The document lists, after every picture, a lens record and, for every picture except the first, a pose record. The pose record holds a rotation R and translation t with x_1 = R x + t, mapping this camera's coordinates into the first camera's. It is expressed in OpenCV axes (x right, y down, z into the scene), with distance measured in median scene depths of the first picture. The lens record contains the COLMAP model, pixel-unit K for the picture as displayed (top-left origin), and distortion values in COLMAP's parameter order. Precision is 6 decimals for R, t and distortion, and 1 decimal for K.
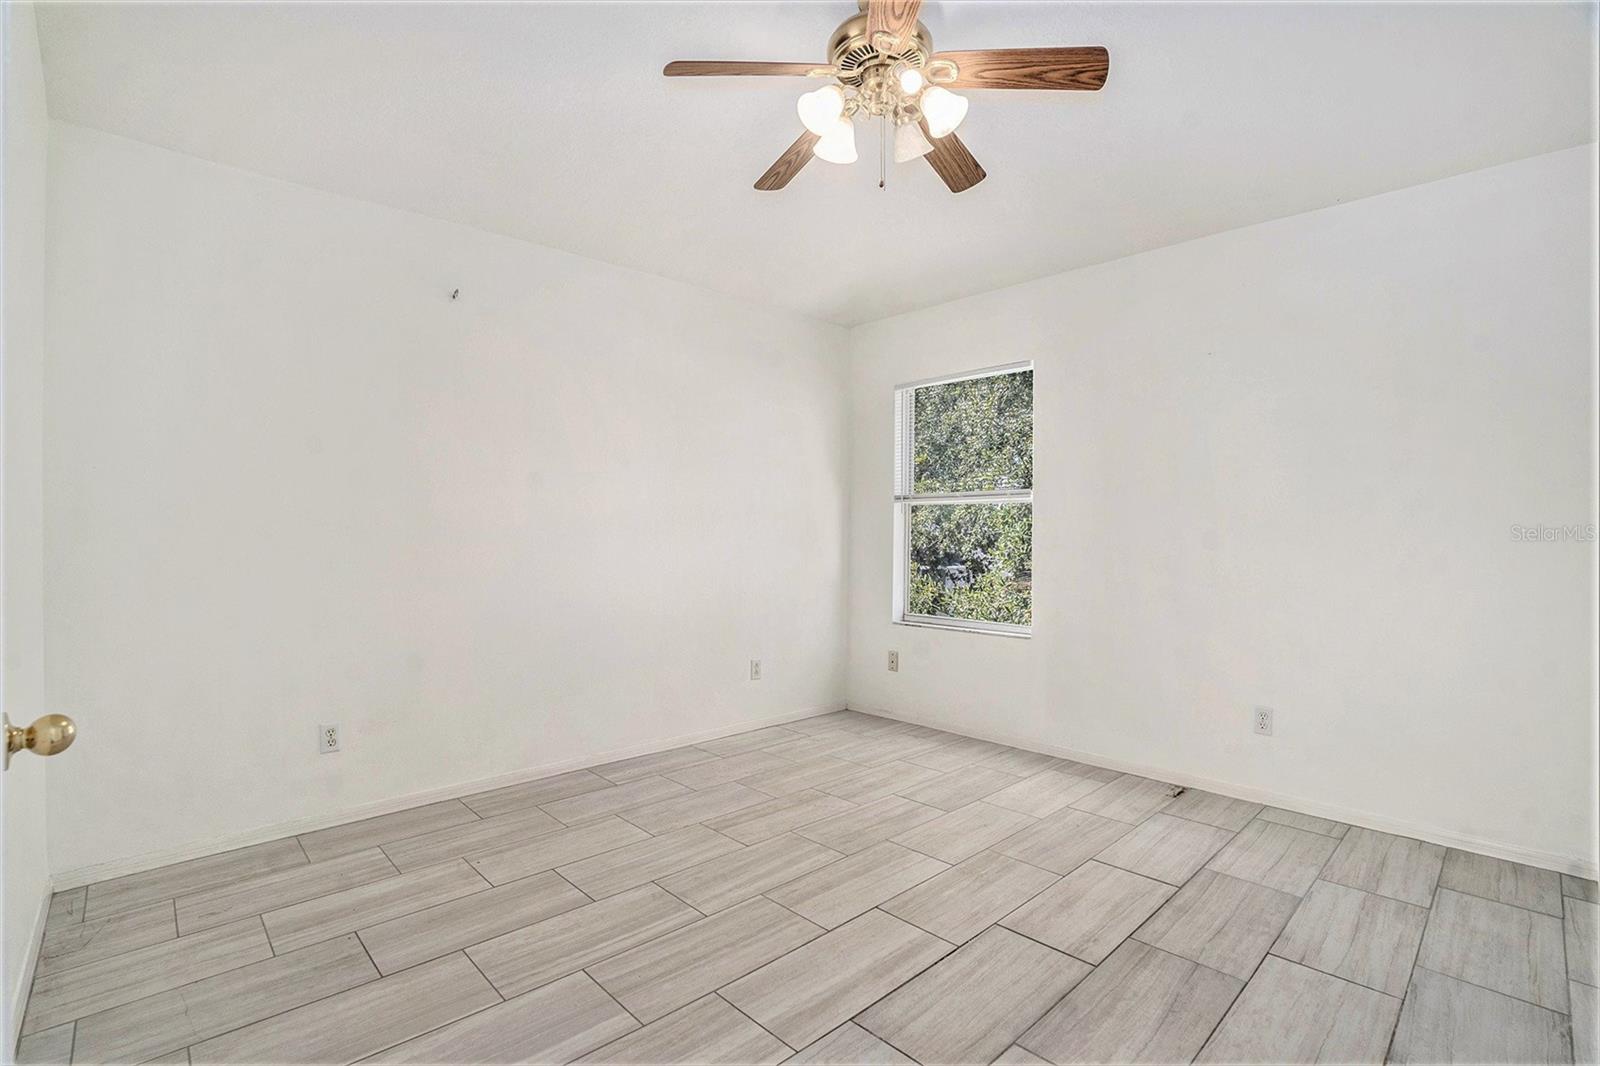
lens RADIAL K [[753.2, 0, 795.1], [0, 753.2, 537.1], [0, 0, 1]] dist [-0.078104, 0.014805]
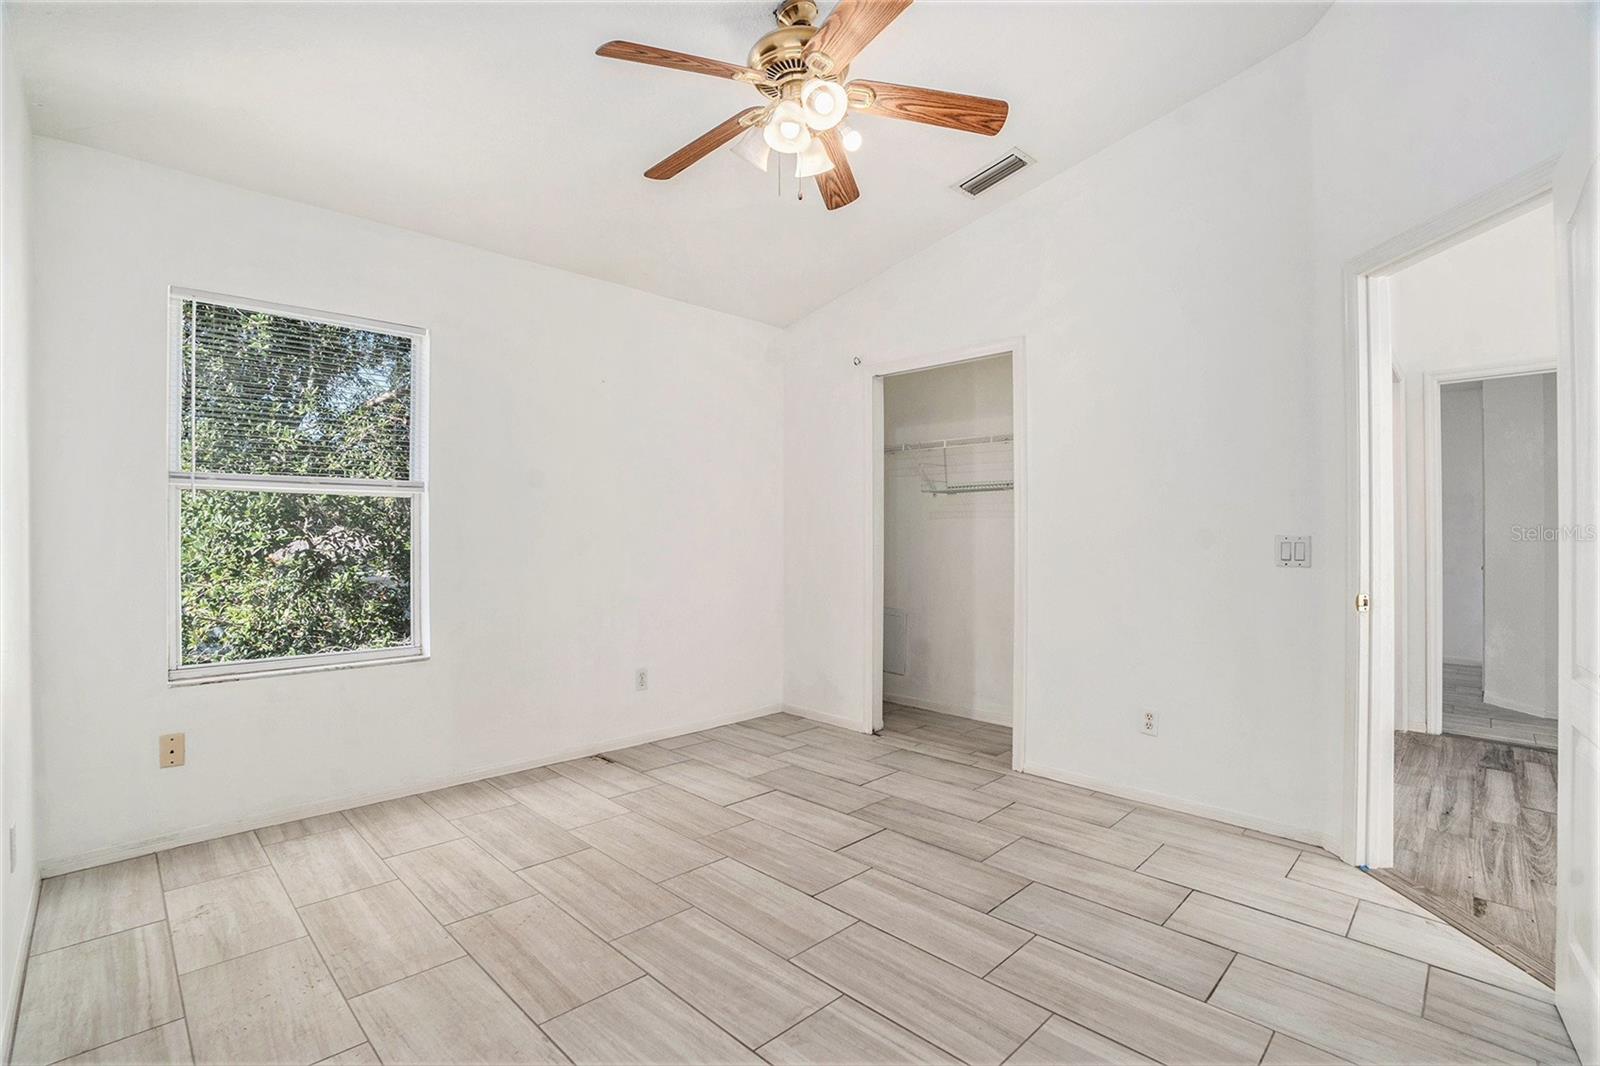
lens RADIAL K [[753.2, 0, 805.1], [0, 753.2, 527.0], [0, 0, 1]] dist [-0.078104, 0.014805]
pose [[-0.023451, -0.005114, 0.999712, -0.687054], [0.018713, 0.999809, 0.005553, -0.011131], [-0.999550, 0.018838, -0.023351, 0.773868]]
